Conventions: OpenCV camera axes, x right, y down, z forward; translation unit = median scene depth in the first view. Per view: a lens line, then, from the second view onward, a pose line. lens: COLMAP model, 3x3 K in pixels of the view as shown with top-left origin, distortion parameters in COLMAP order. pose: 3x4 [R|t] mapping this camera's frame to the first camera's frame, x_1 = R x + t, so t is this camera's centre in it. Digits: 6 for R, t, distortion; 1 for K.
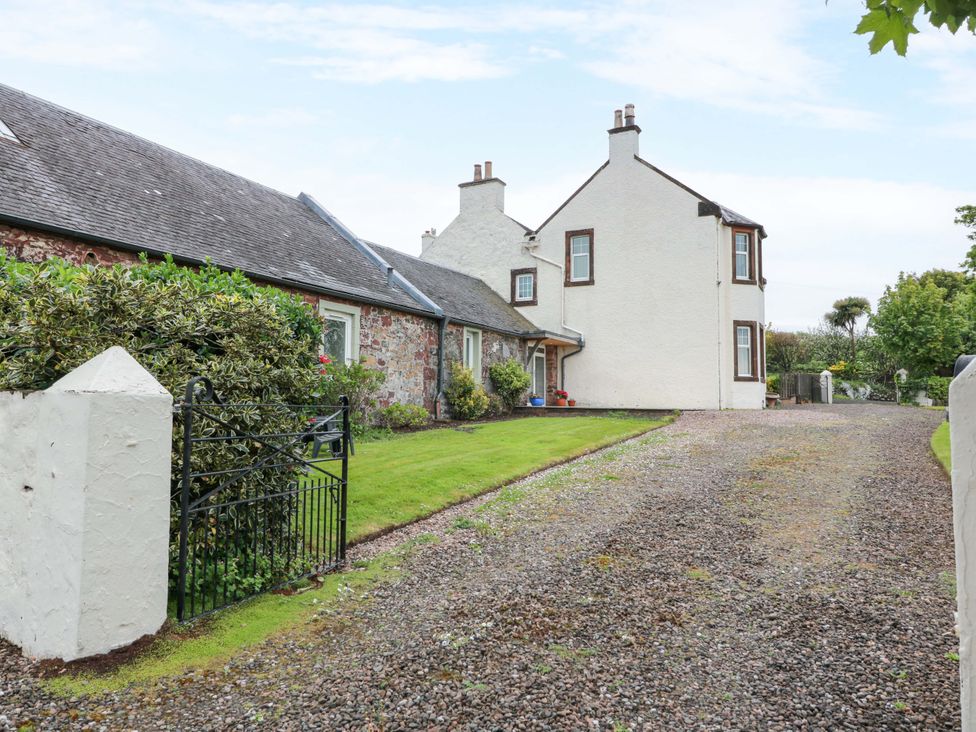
lens RADIAL K [[707.8, 0, 487.7], [0, 707.8, 362.3], [0, 0, 1]] dist [0.002472, -0.006810]
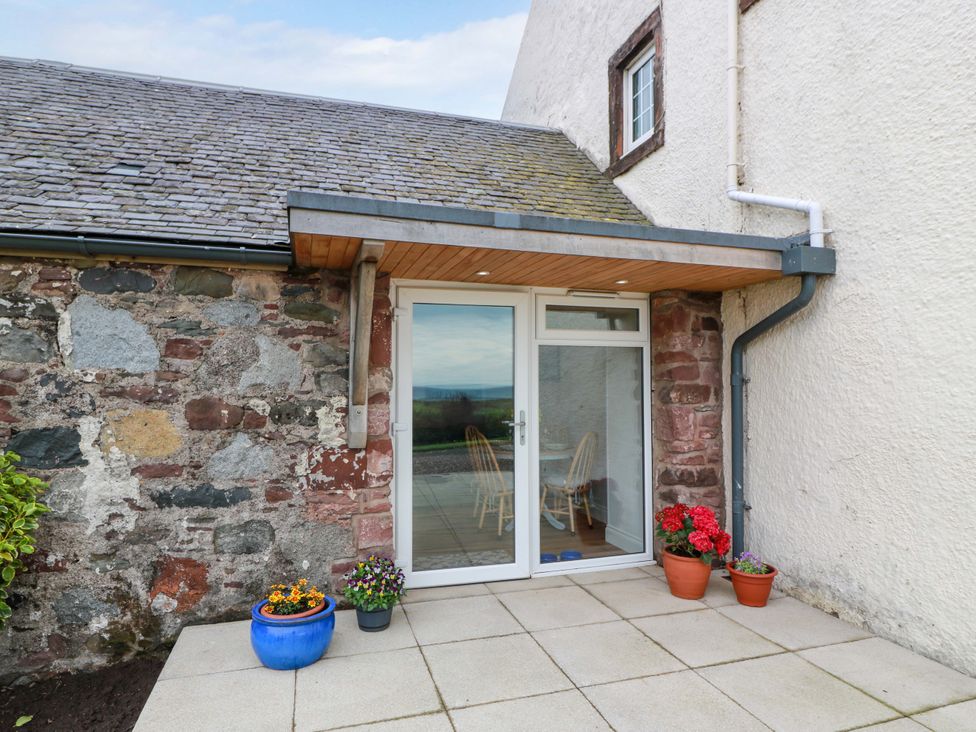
lens RADIAL K [[572.6, 0, 488.6], [0, 572.6, 363.4], [0, 0, 1]] dist [0.004308, -0.011298]
pose [[0.701948, -0.030615, -0.711570, 0.220365], [0.050420, 0.998705, 0.006770, -0.006419], [0.710441, -0.040629, 0.702583, 1.030589]]
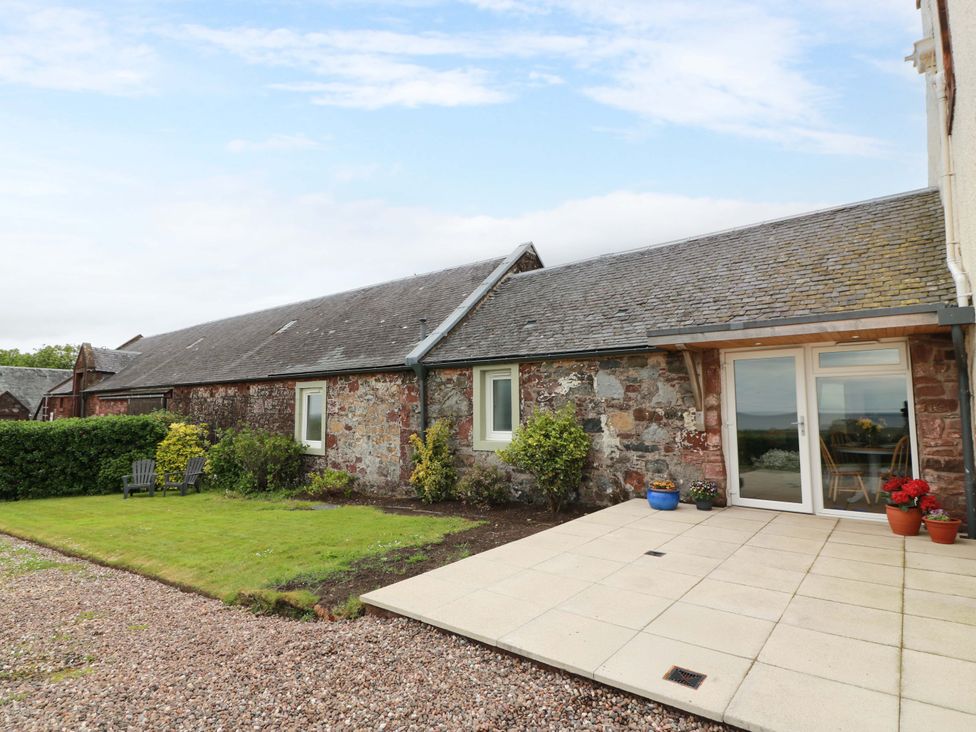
lens RADIAL K [[535.9, 0, 489.5], [0, 535.9, 362.9], [0, 0, 1]] dist [-0.001518, -0.011120]
pose [[-0.193023, -0.089863, -0.977071, 0.455176], [0.067230, 0.992246, -0.104540, 0.001661], [0.978888, -0.085867, -0.185485, 1.057271]]
